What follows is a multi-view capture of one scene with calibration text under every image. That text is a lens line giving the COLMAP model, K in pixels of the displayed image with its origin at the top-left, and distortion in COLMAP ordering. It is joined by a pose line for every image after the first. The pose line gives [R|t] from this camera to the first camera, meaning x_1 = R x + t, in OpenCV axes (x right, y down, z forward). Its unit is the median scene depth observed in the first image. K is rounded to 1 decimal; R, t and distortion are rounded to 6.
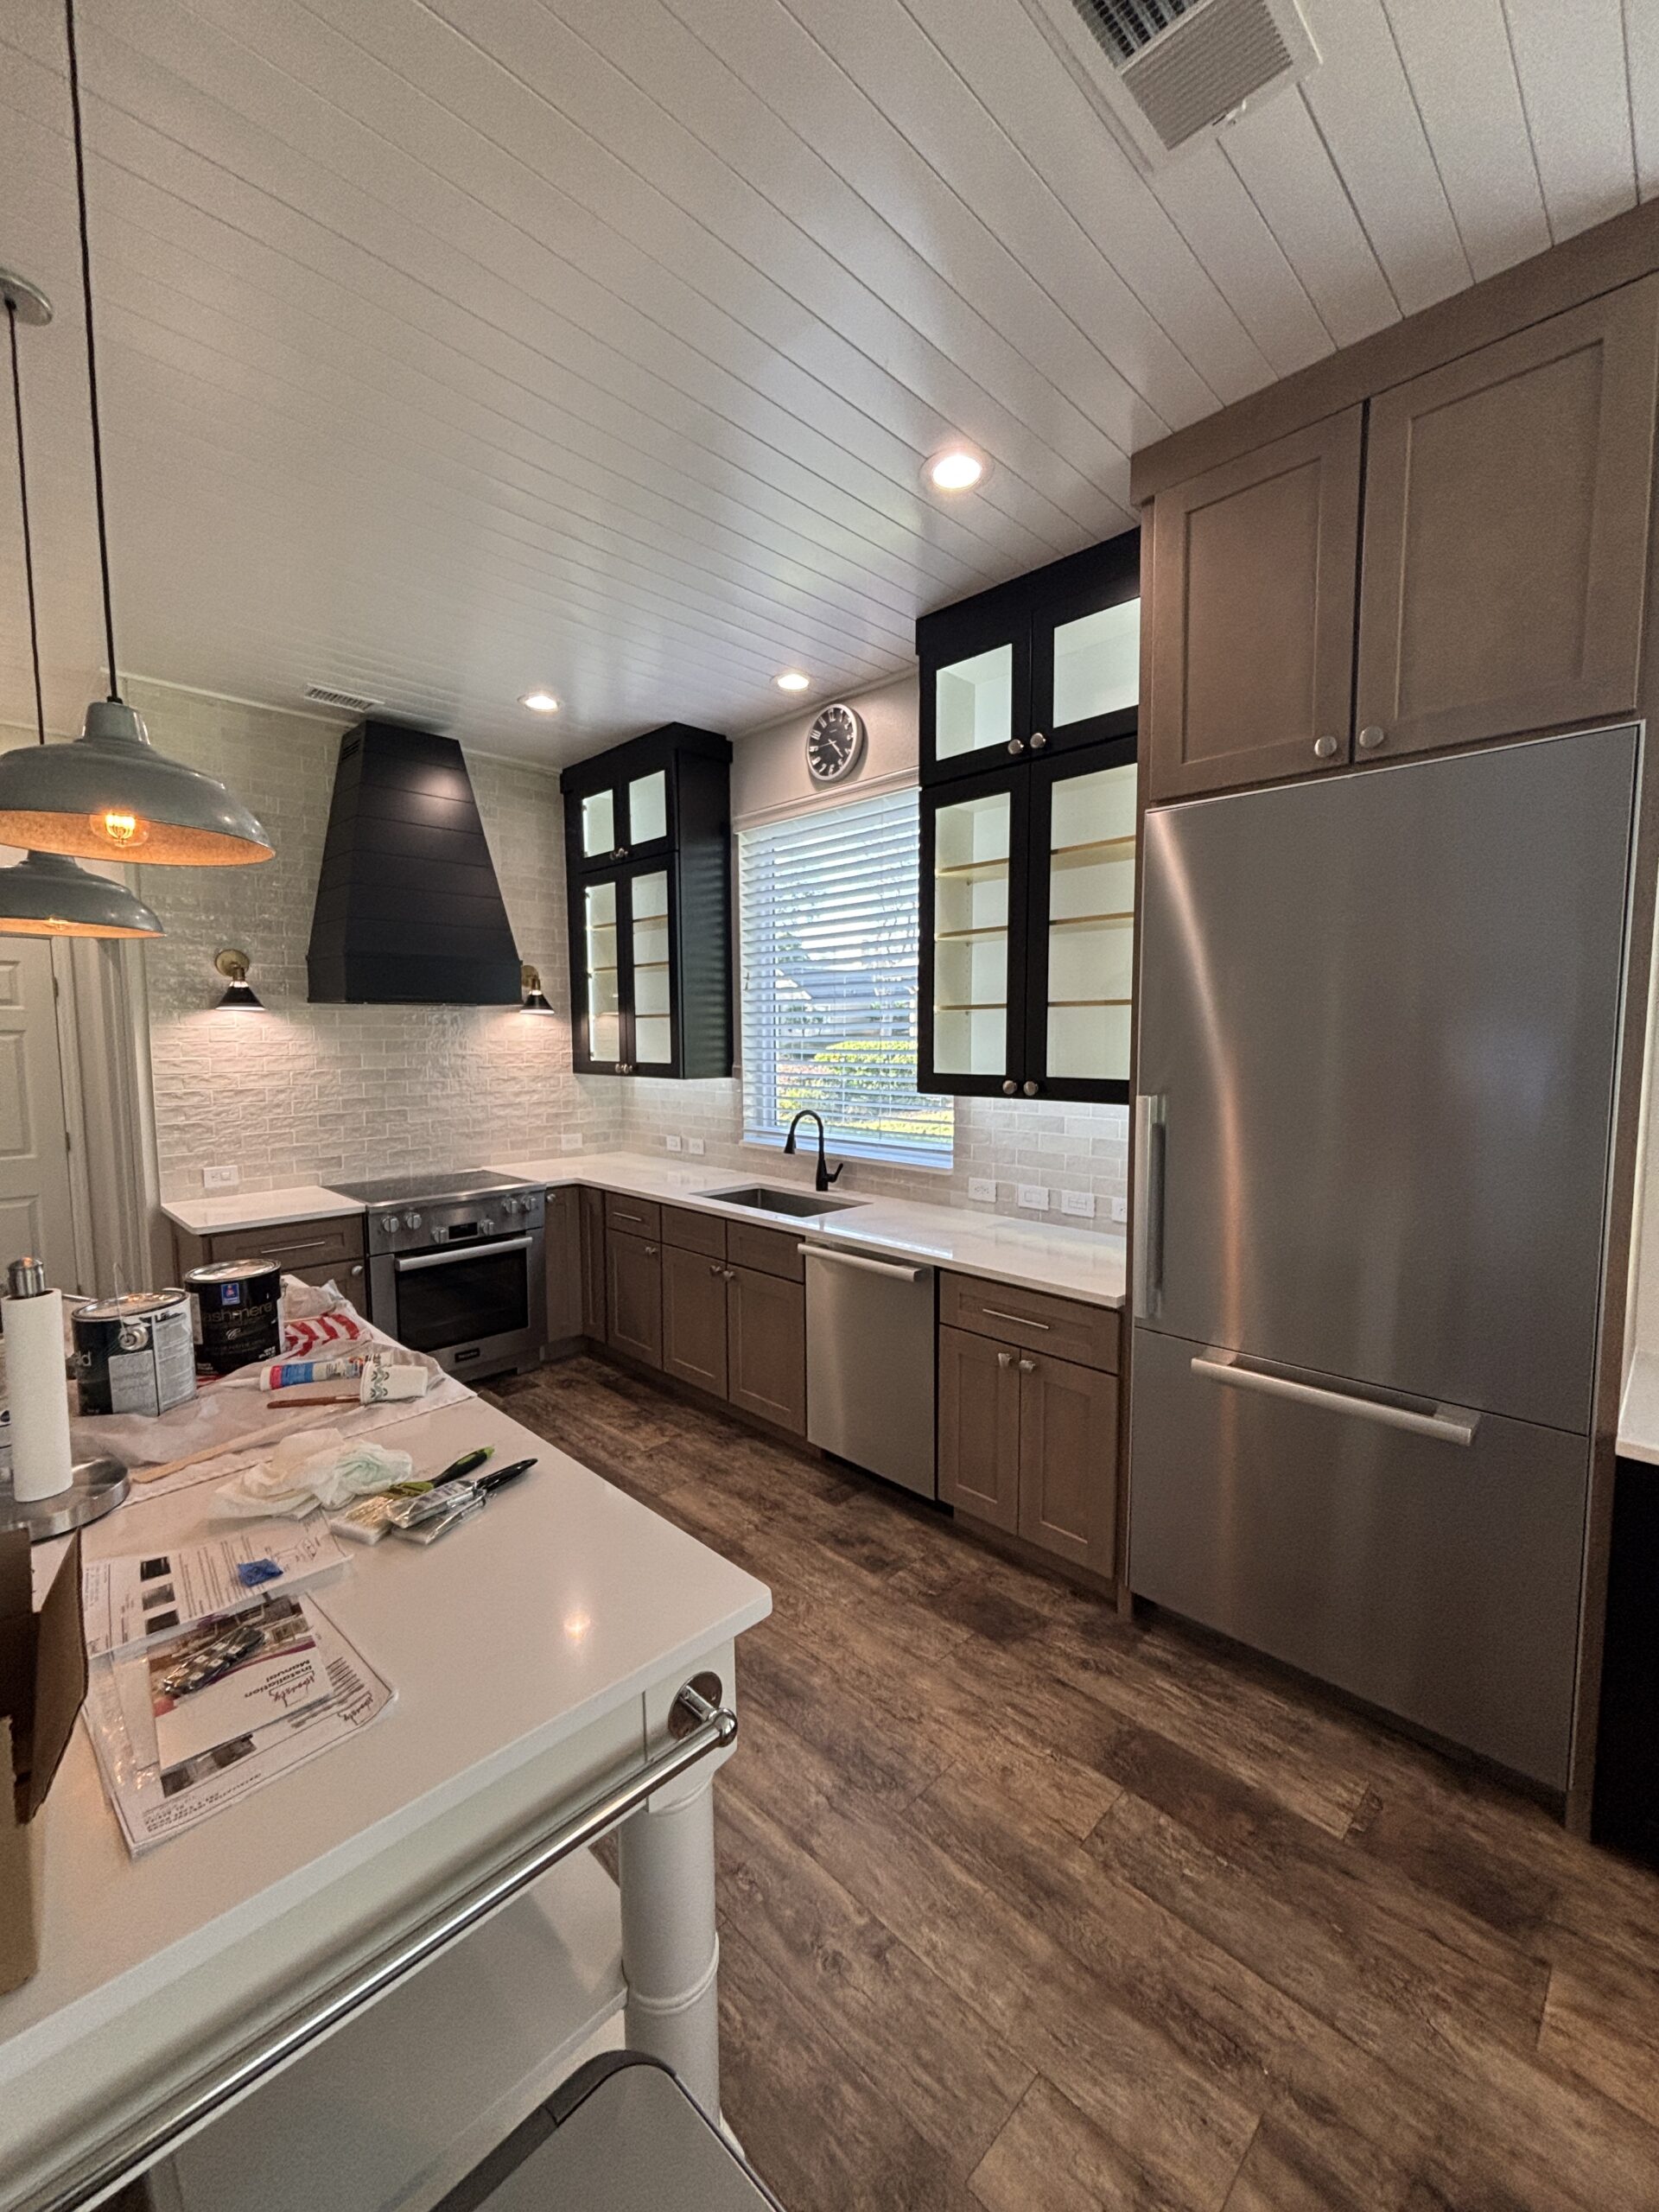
lens RADIAL K [[893.7, 0, 833.4], [0, 893.7, 1104.7], [0, 0, 1]] dist [-0.002696, 0.001751]
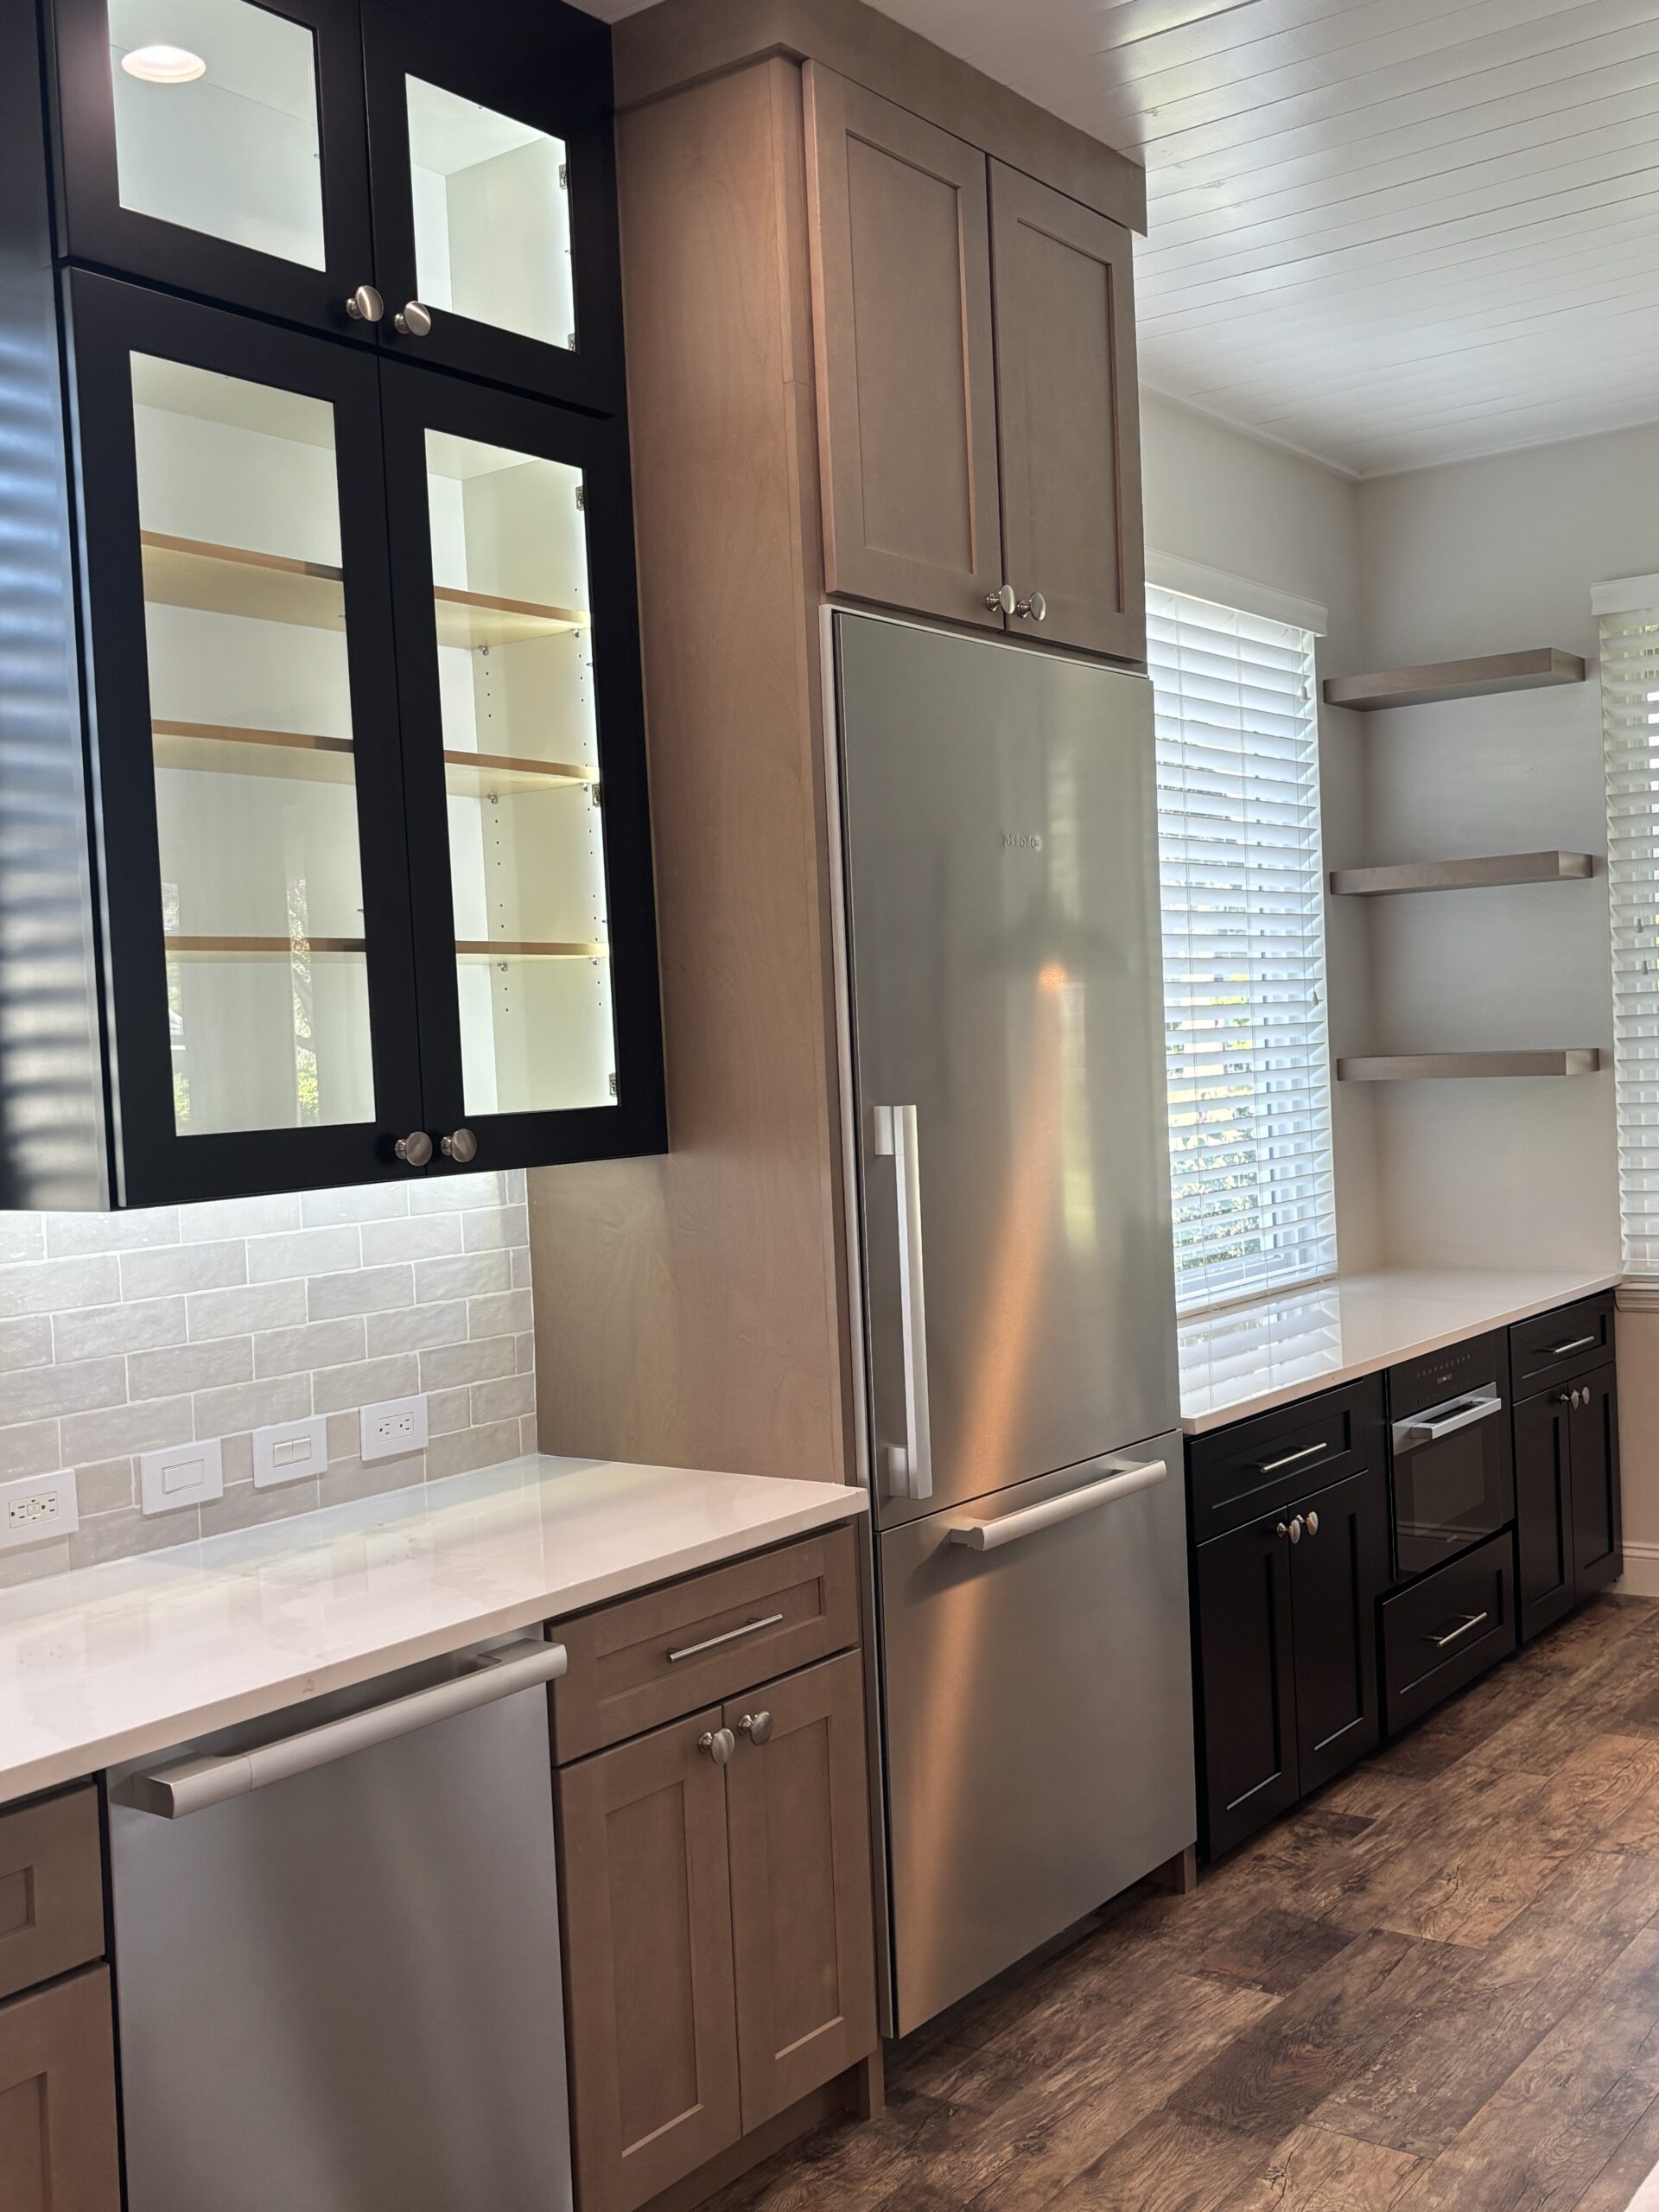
lens RADIAL K [[2219.8, 0, 846.0], [0, 2219.8, 1111.1], [0, 0, 1]] dist [0.035409, 0.000000]
pose [[-0.143834, -0.019504, 0.989410, -0.631139], [0.126052, 0.991301, 0.037866, -0.039049], [-0.981541, 0.130163, -0.140124, 0.743838]]
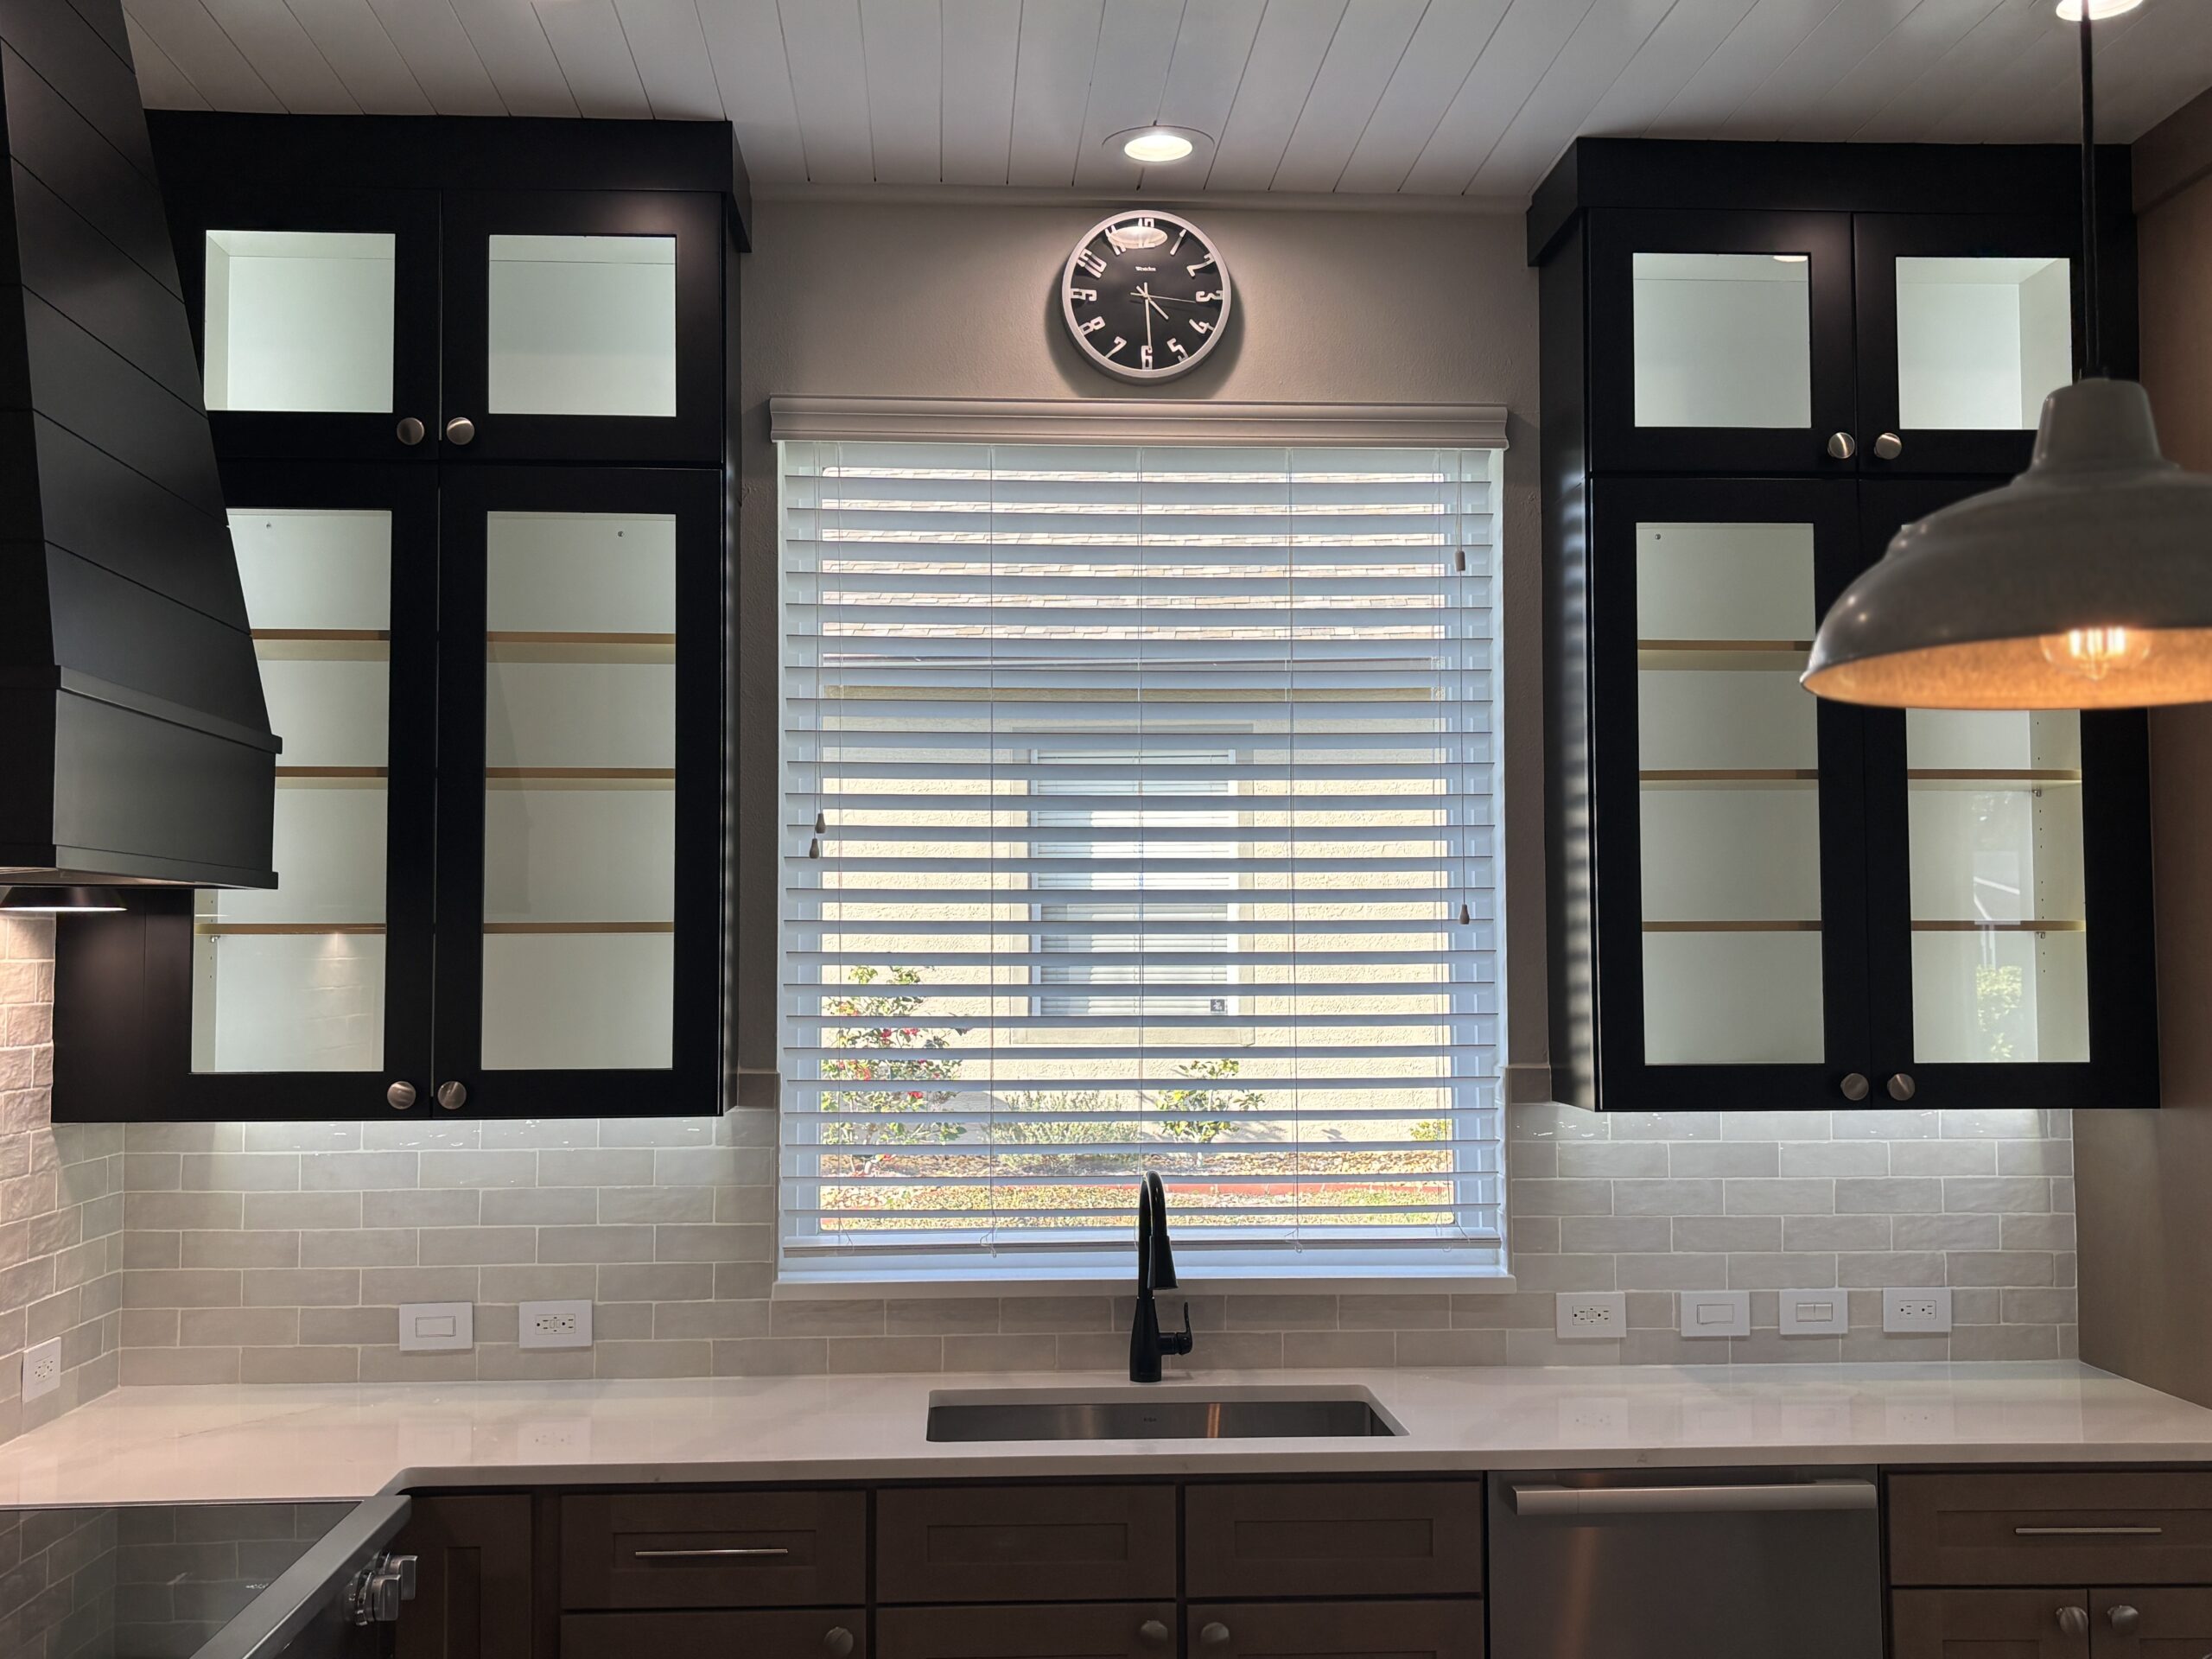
lens RADIAL K [[2219.8, 0, 1089.5], [0, 2219.8, 839.8], [0, 0, 1]] dist [0.035409, 0.000000]
pose [[0.667246, 0.042682, 0.743613, -0.820850], [0.060546, 0.991945, -0.111264, -0.034396], [-0.742372, 0.119263, 0.659287, 0.366891]]
